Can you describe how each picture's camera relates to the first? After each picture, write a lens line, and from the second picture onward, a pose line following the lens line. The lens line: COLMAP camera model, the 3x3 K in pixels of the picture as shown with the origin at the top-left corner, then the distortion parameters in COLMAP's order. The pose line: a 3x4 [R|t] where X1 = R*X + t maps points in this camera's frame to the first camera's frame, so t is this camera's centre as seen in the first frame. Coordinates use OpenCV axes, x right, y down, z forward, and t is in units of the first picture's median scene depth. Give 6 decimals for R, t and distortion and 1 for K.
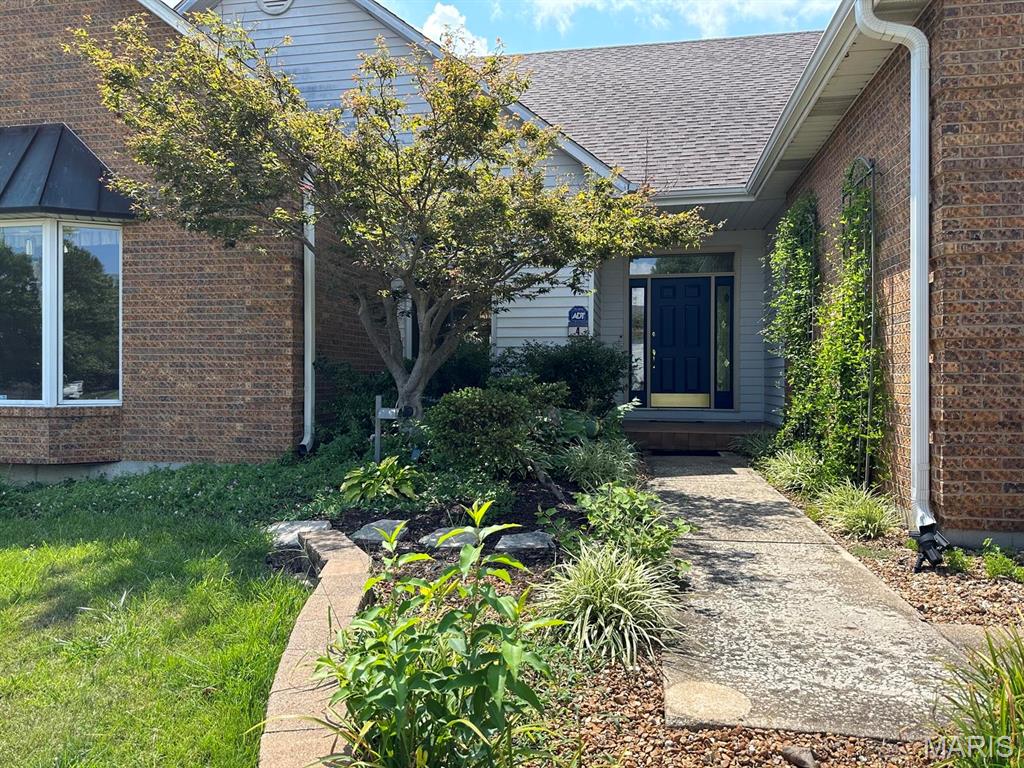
lens RADIAL K [[726.2, 0, 514.6], [0, 726.2, 377.0], [0, 0, 1]] dist [0.035562, -0.042177]
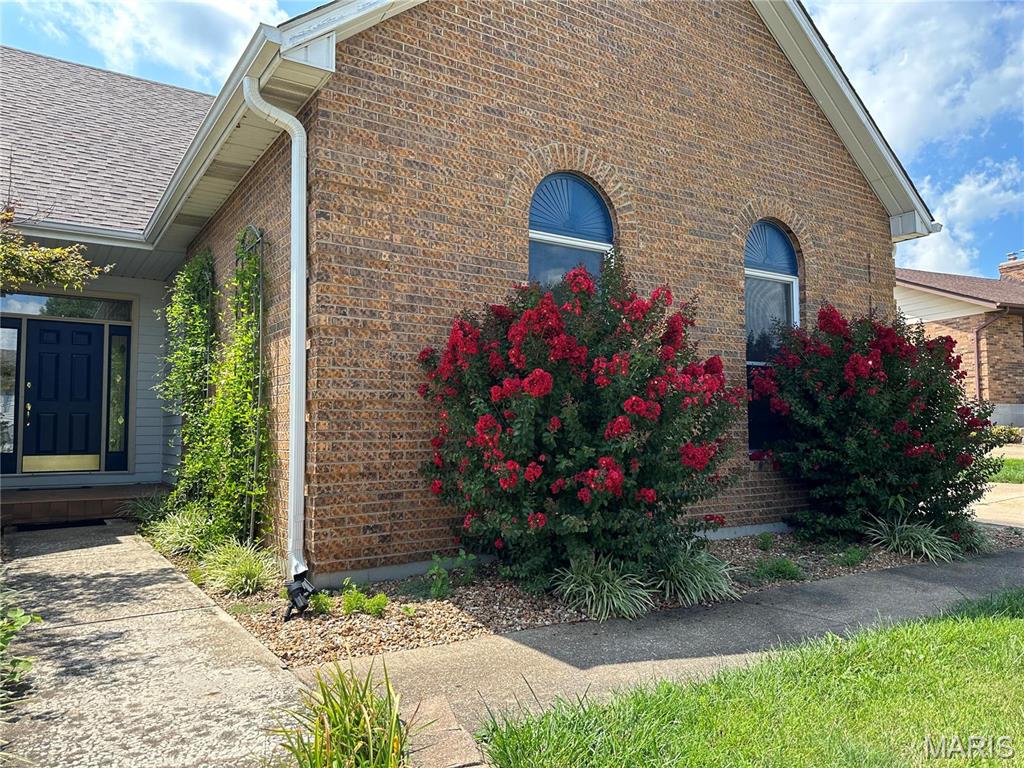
lens RADIAL K [[726.2, 0, 508.9], [0, 726.2, 385.2], [0, 0, 1]] dist [0.035562, -0.042177]
pose [[0.727368, 0.039554, 0.685107, 0.034329], [0.006378, 0.997905, -0.064385, -0.001639], [-0.686218, 0.051201, 0.725592, -0.001629]]
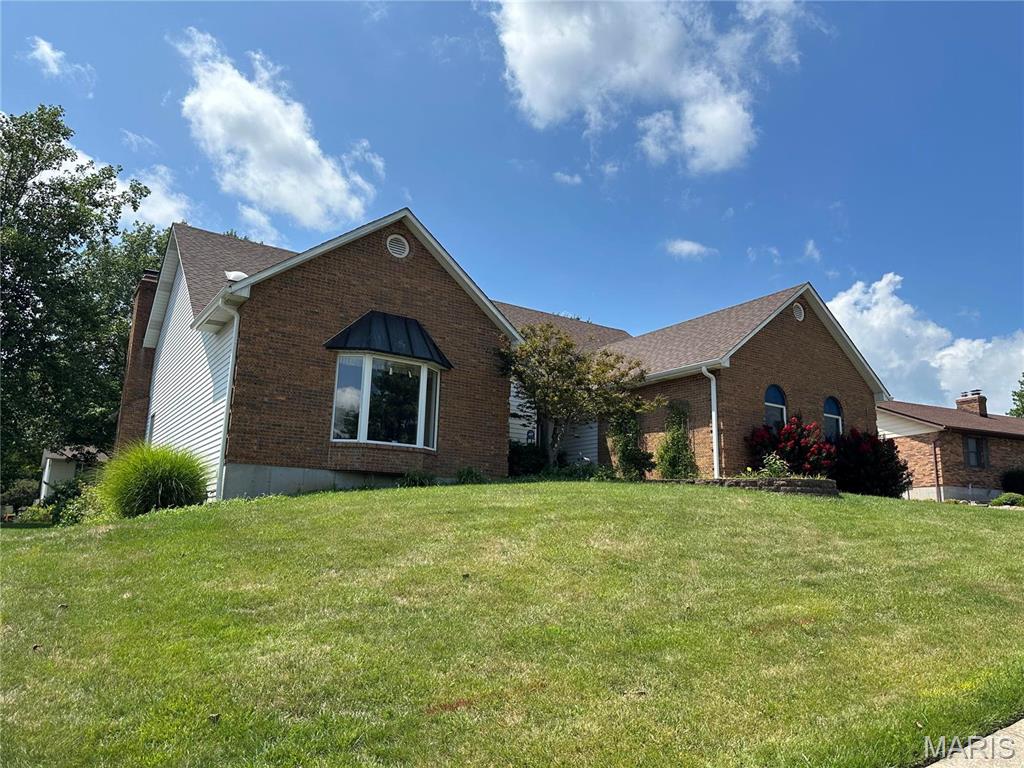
lens RADIAL K [[726.2, 0, 505.9], [0, 726.2, 380.3], [0, 0, 1]] dist [0.035562, -0.042177]
pose [[0.727165, 0.162361, 0.666986, -2.634063], [-0.027436, 0.977725, -0.208091, 0.390121], [-0.685914, 0.133017, 0.715422, -0.999922]]
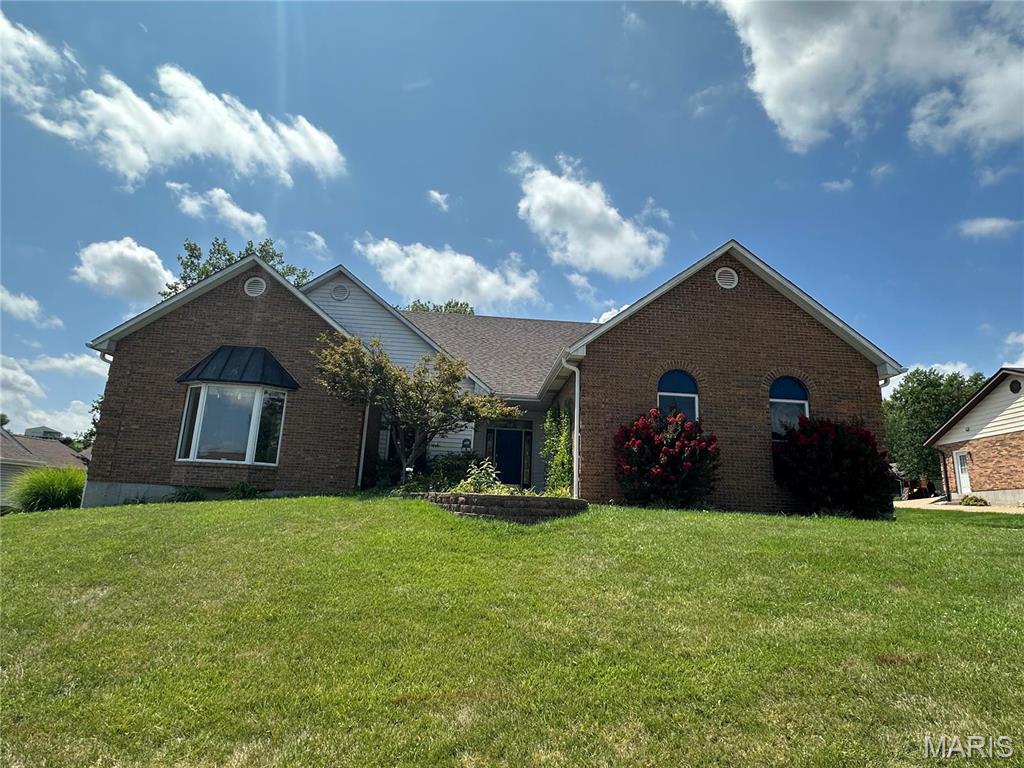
lens RADIAL K [[589.2, 0, 501.3], [0, 589.2, 388.9], [0, 0, 1]] dist [-0.001481, -0.005817]
pose [[0.972897, 0.090536, 0.212780, -0.372995], [-0.045757, 0.977347, -0.206637, 0.220542], [-0.226668, 0.191301, 0.955000, -1.449060]]
